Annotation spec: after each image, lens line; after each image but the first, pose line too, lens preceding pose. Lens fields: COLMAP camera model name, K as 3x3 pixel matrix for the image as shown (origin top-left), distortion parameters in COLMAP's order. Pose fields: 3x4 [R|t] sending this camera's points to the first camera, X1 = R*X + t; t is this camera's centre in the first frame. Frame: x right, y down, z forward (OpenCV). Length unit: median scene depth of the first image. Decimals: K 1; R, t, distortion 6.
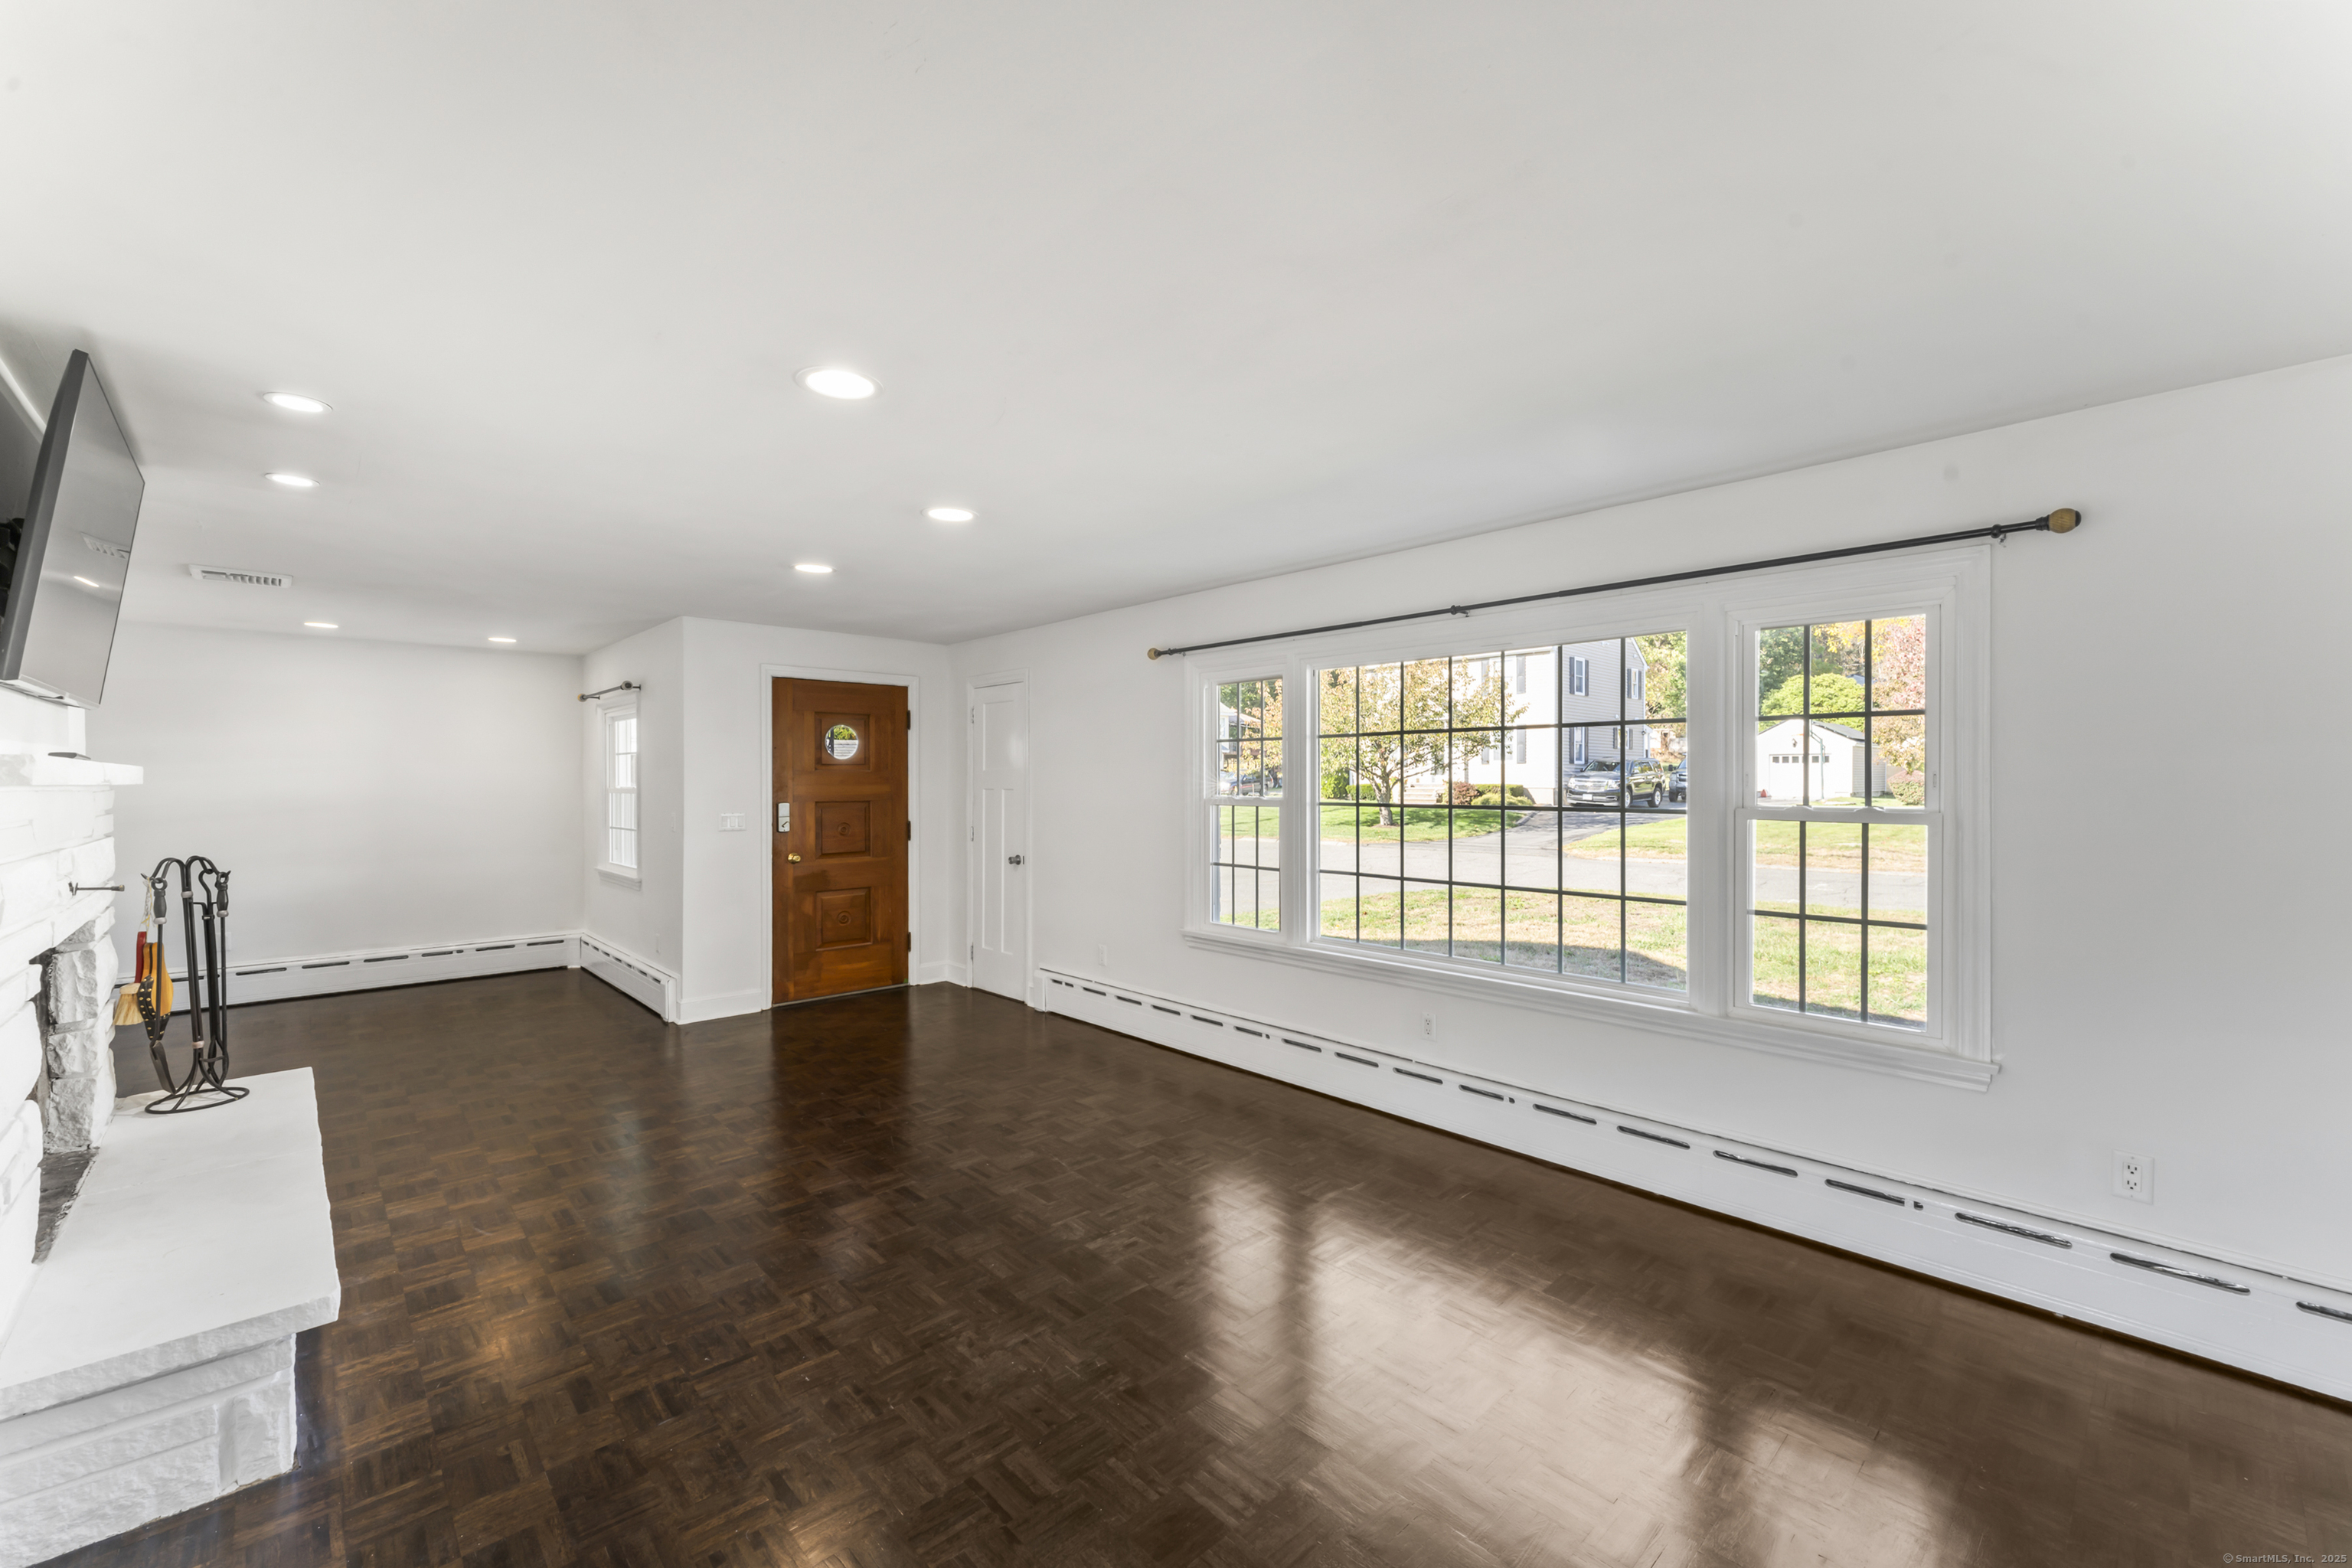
lens RADIAL K [[946.4, 0, 1181.4], [0, 946.4, 774.2], [0, 0, 1]] dist [0.000005, 0.000080]
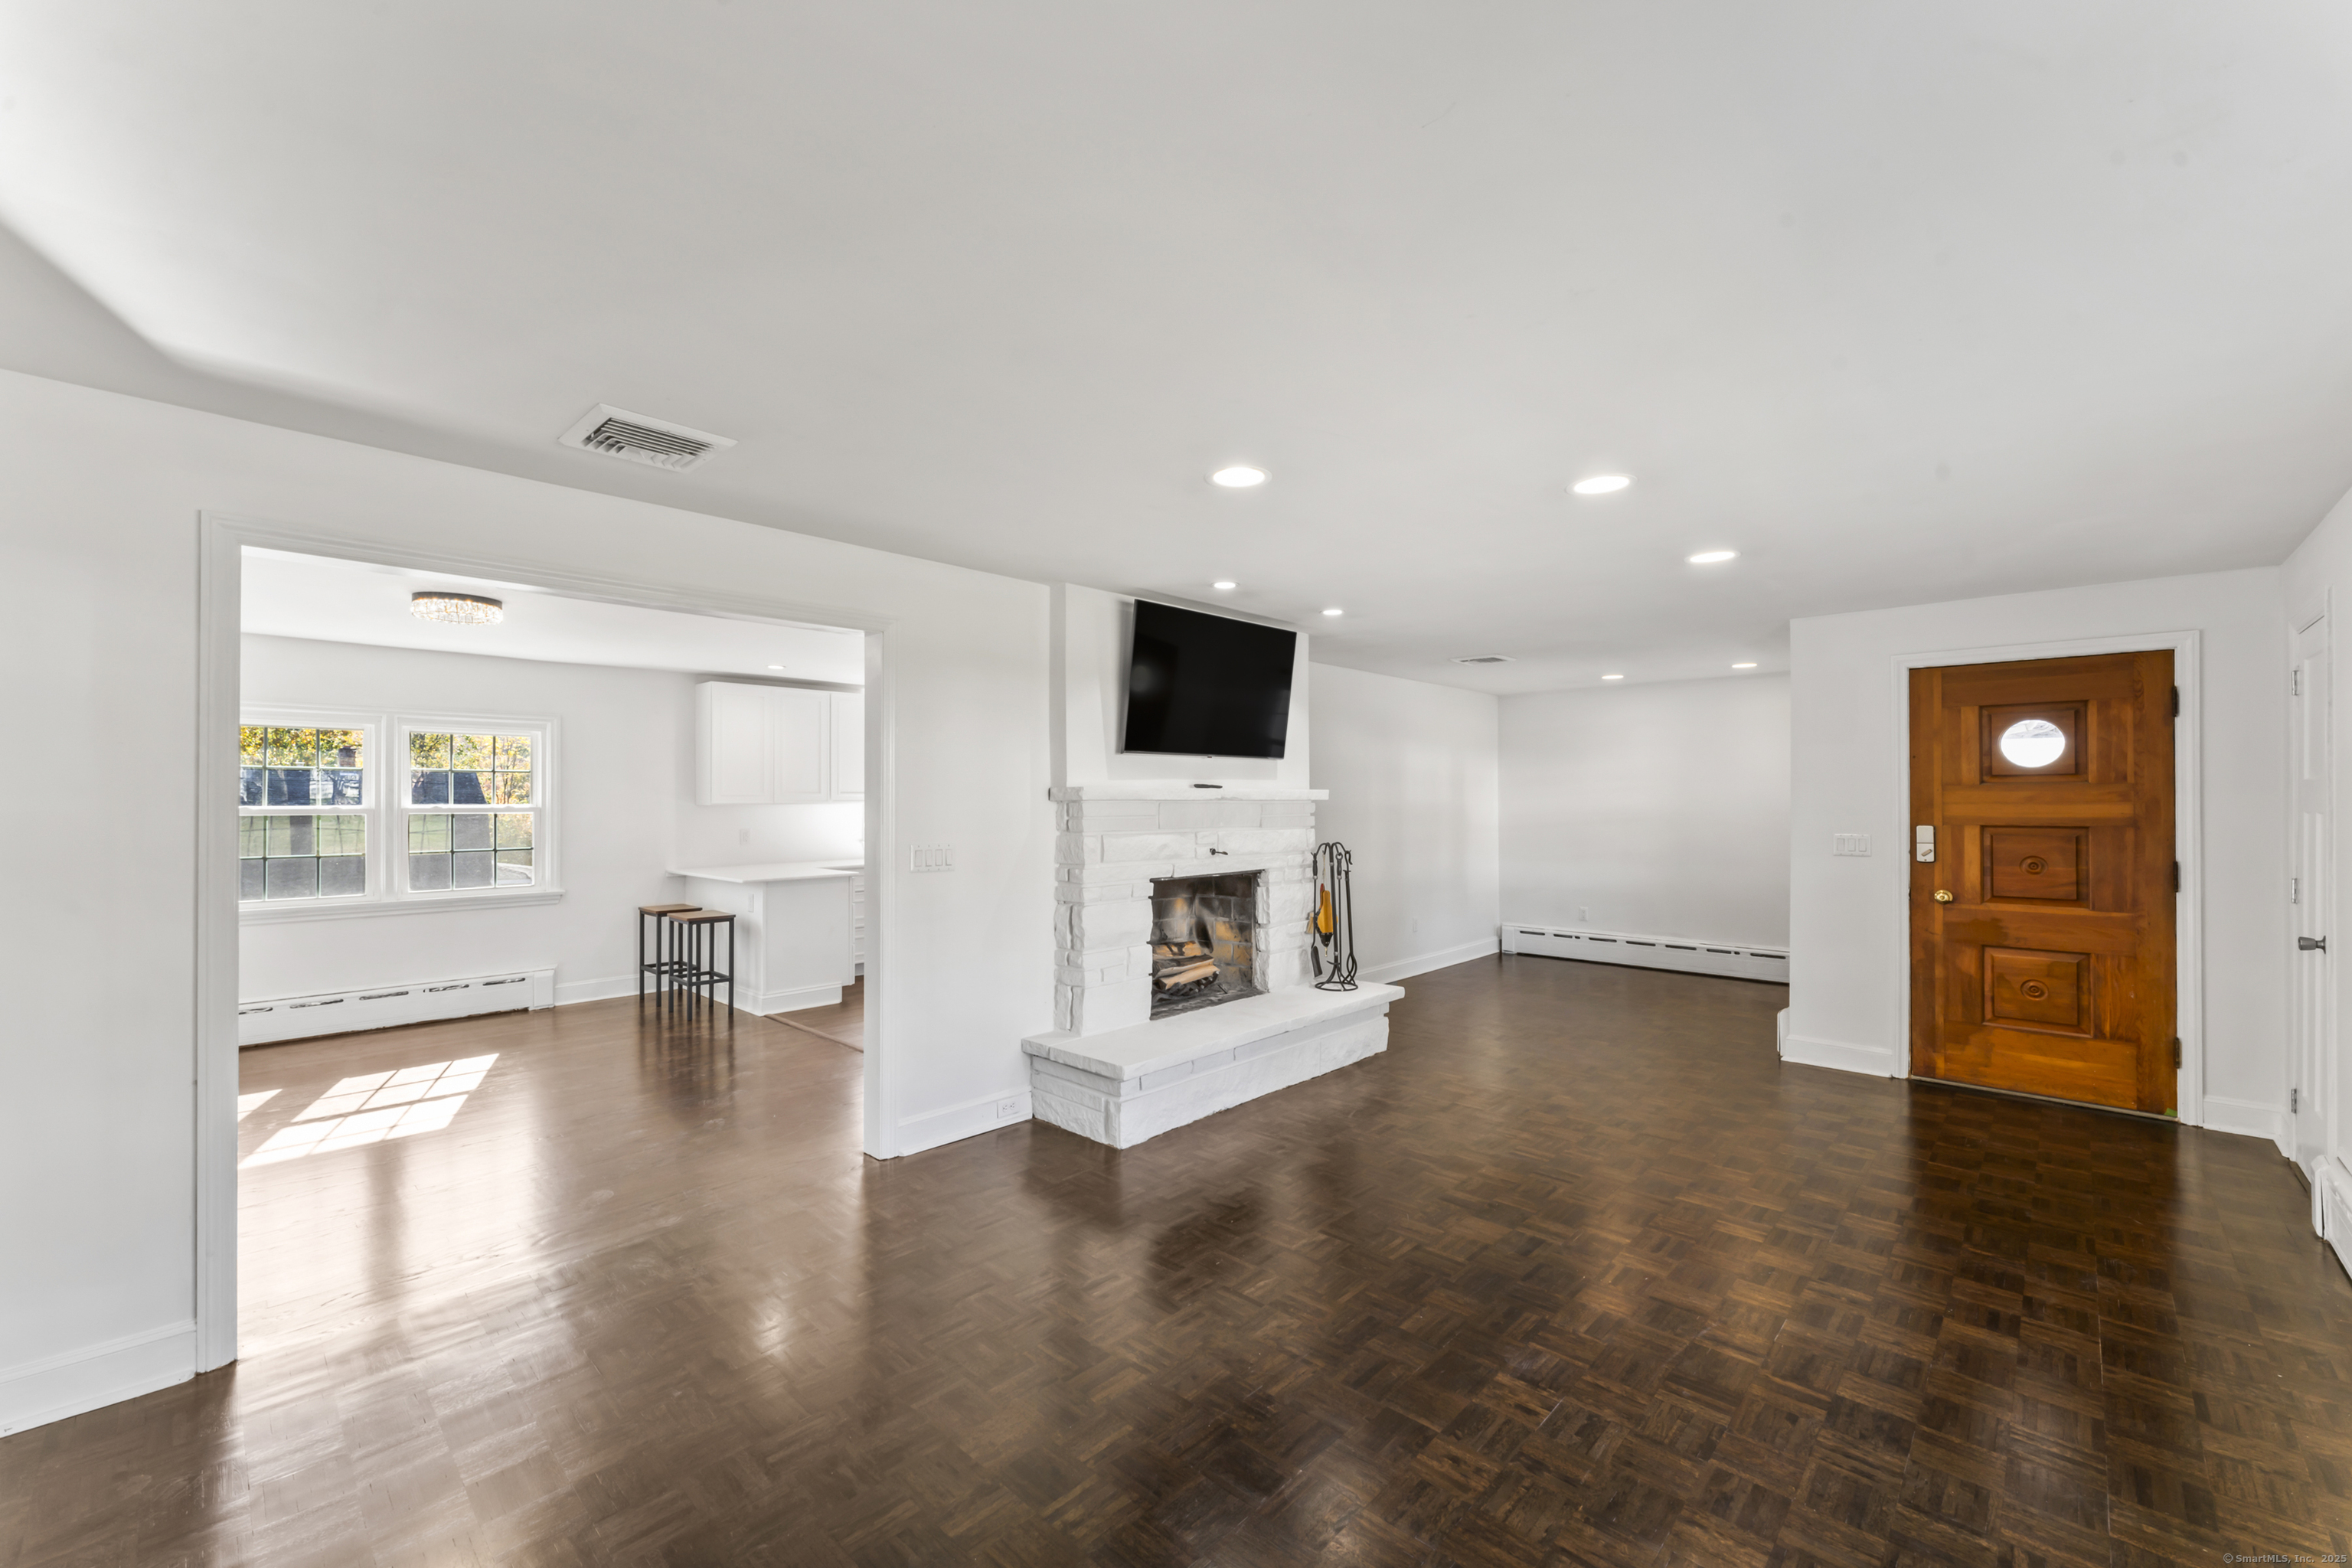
lens RADIAL K [[939.0, 0, 1179.4], [0, 939.0, 797.9], [0, 0, 1]] dist [0.000529, 0.000072]
pose [[0.065725, -0.001260, -0.997837, 0.397141], [0.006931, 0.999976, -0.000807, 0.004157], [0.997814, -0.006863, 0.065732, 0.397270]]
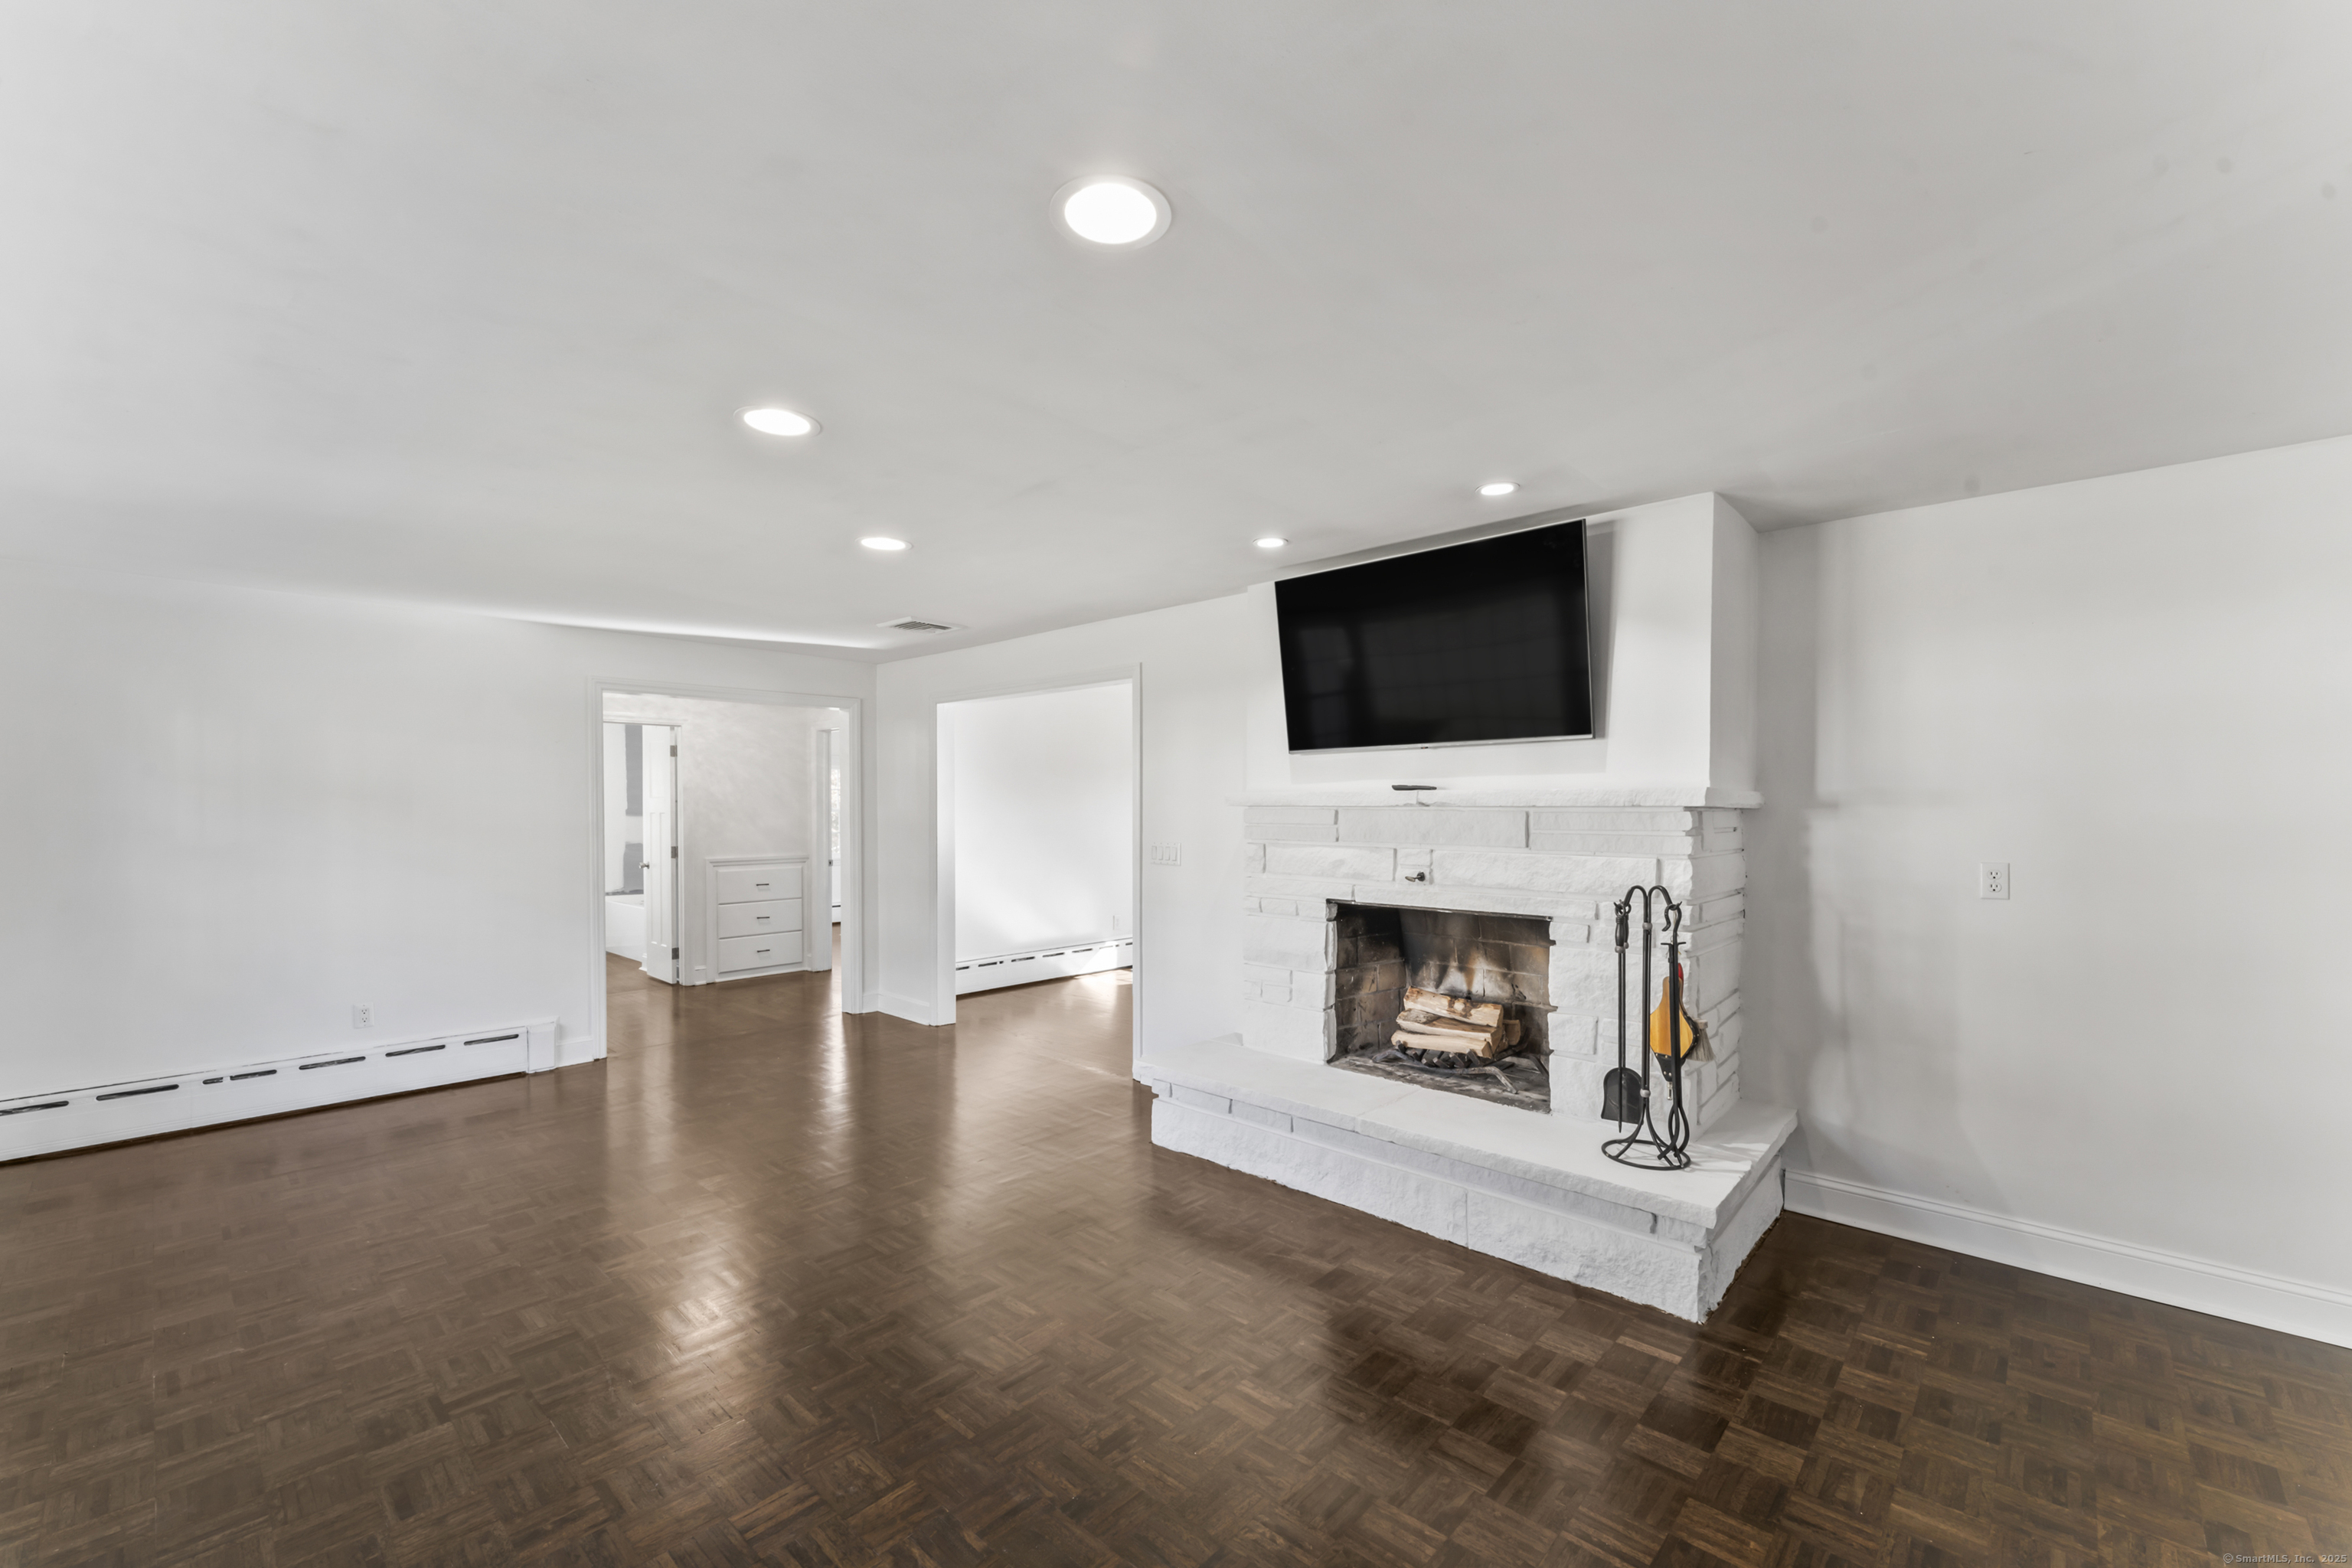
lens RADIAL K [[959.1, 0, 1190.6], [0, 959.1, 818.2], [0, 0, 1]] dist [0.000112, 0.000086]
pose [[-0.996434, 0.004115, -0.084279, -0.343460], [0.003435, 0.999960, 0.008219, 0.008350], [0.084310, 0.007900, -0.996408, 1.215883]]
